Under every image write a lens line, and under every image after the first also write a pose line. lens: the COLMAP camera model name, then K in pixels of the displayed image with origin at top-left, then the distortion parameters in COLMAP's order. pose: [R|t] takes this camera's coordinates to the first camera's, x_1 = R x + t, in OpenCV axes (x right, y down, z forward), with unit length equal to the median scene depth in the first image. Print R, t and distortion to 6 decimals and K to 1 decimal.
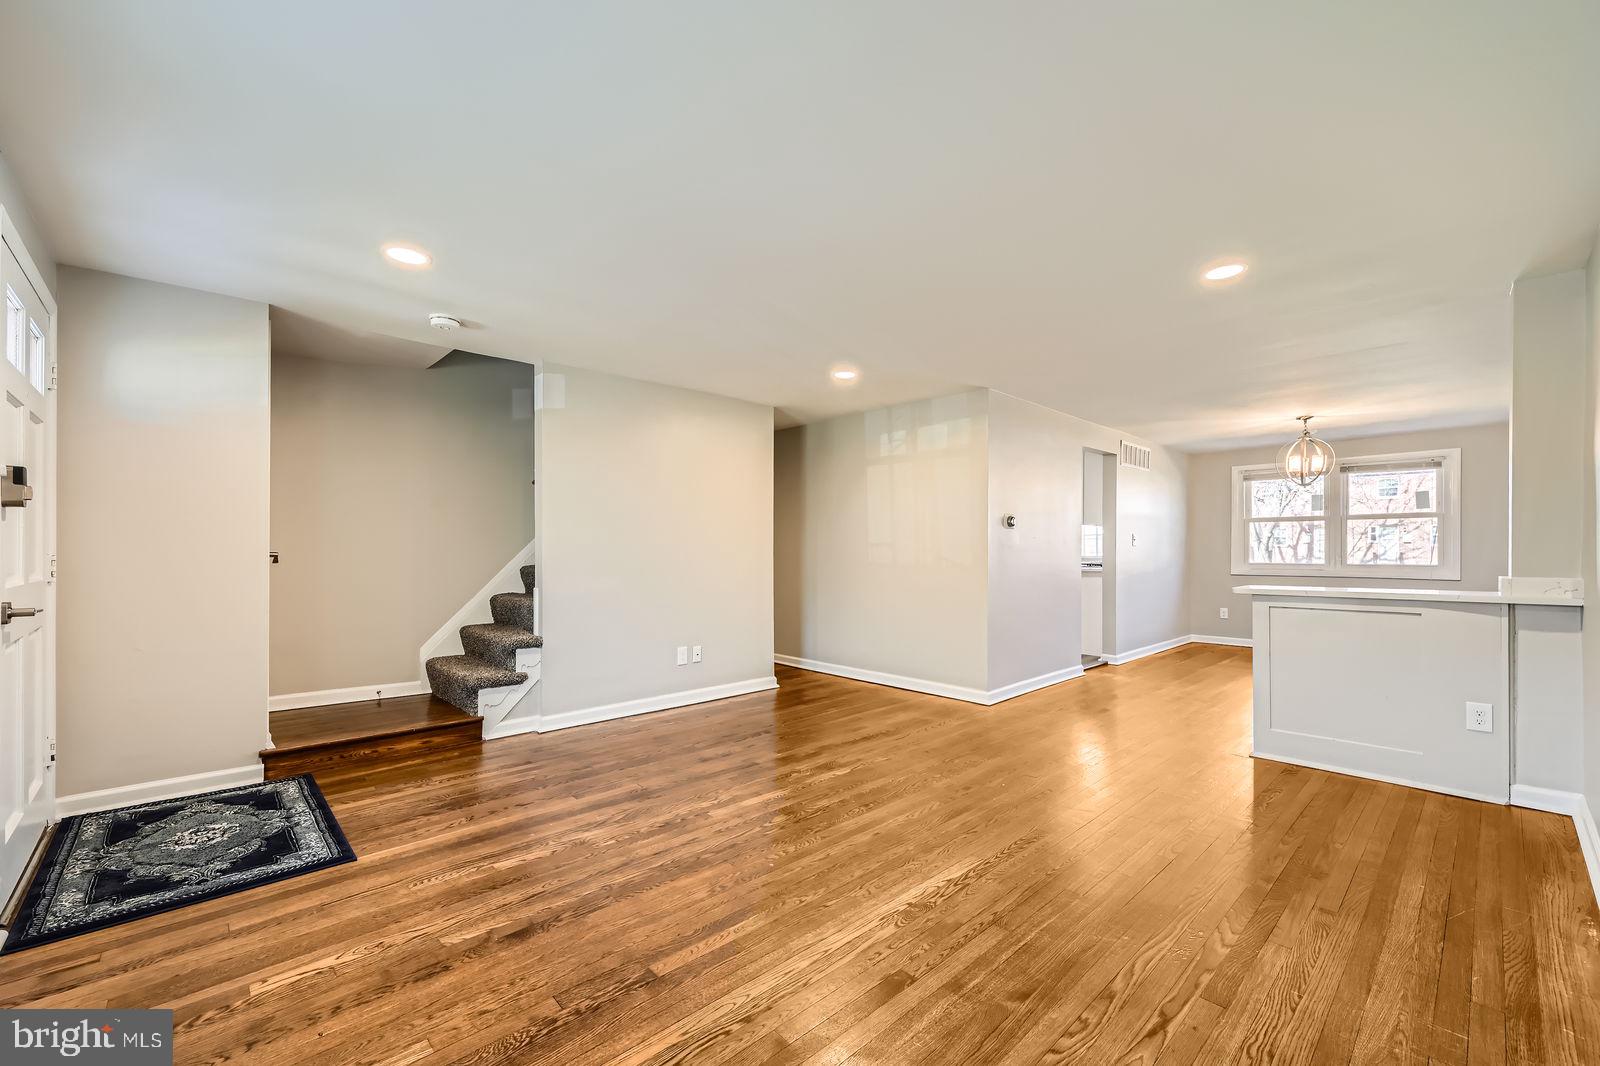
lens RADIAL K [[639.5, 0, 792.8], [0, 639.5, 548.2], [0, 0, 1]] dist [0.003001, 0.000679]
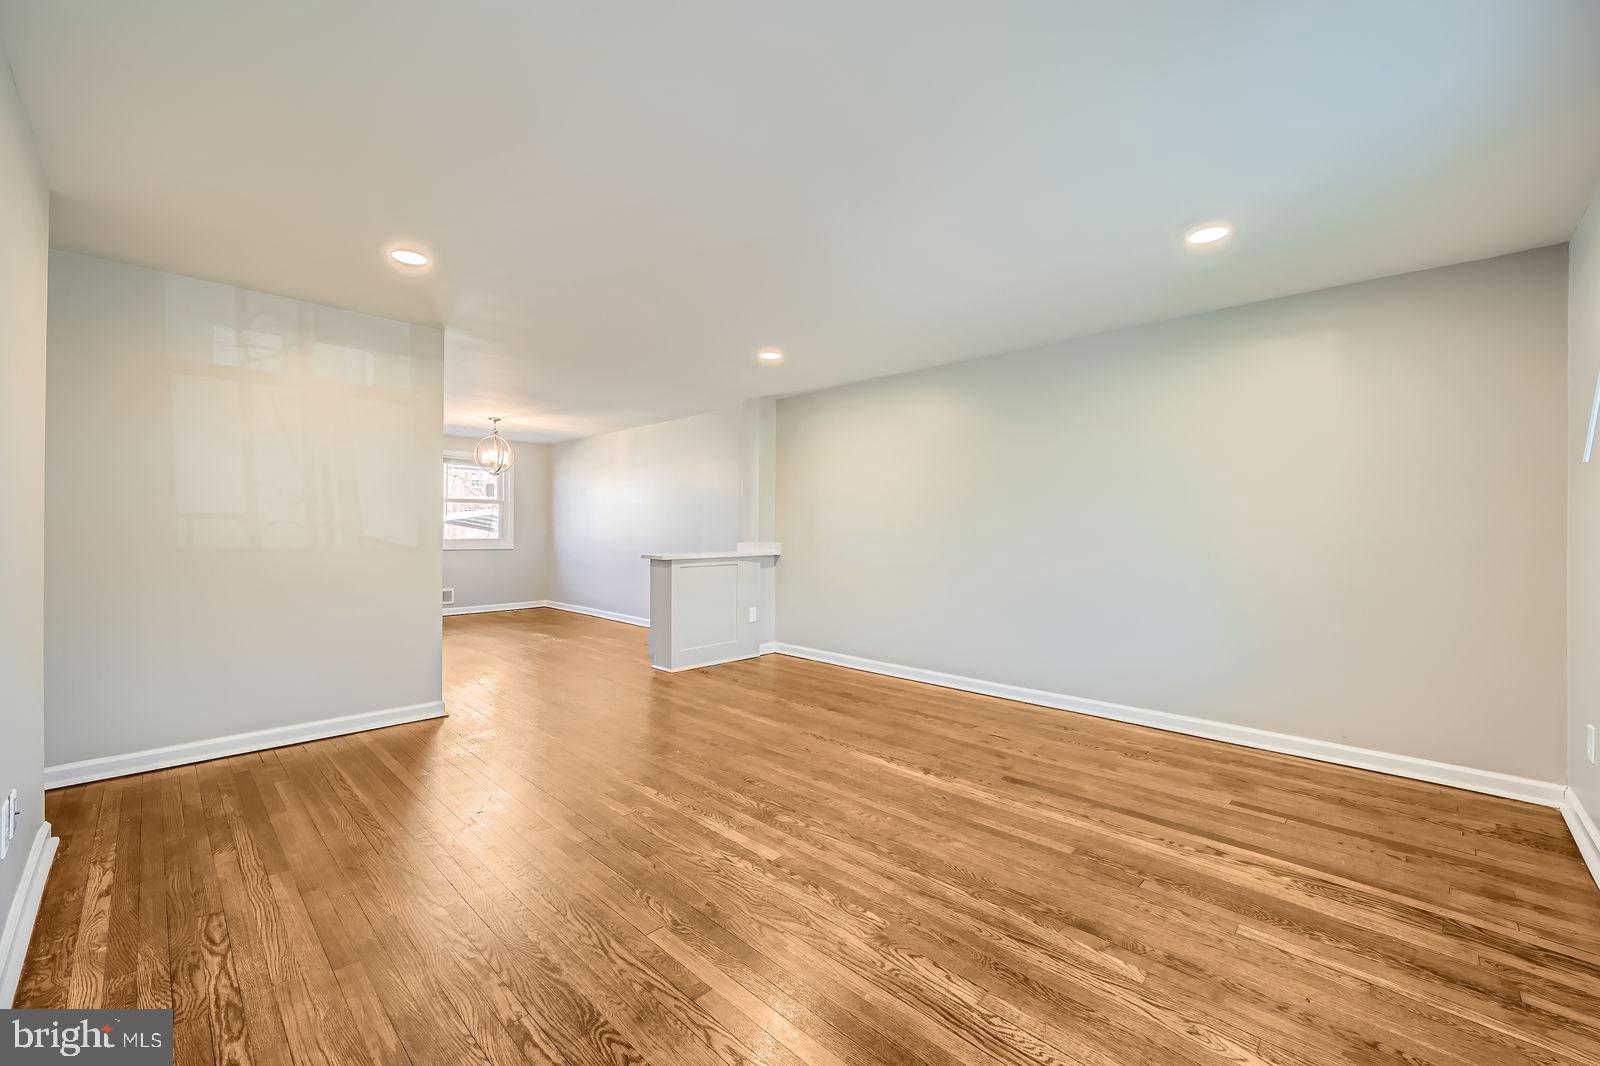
lens RADIAL K [[639.5, 0, 803.3], [0, 639.5, 527.7], [0, 0, 1]] dist [0.003001, 0.000679]
pose [[-0.049989, 0.002075, 0.998748, -0.802915], [-0.006779, 0.999974, -0.002417, 0.002884], [-0.998727, -0.006891, -0.049974, 0.867660]]
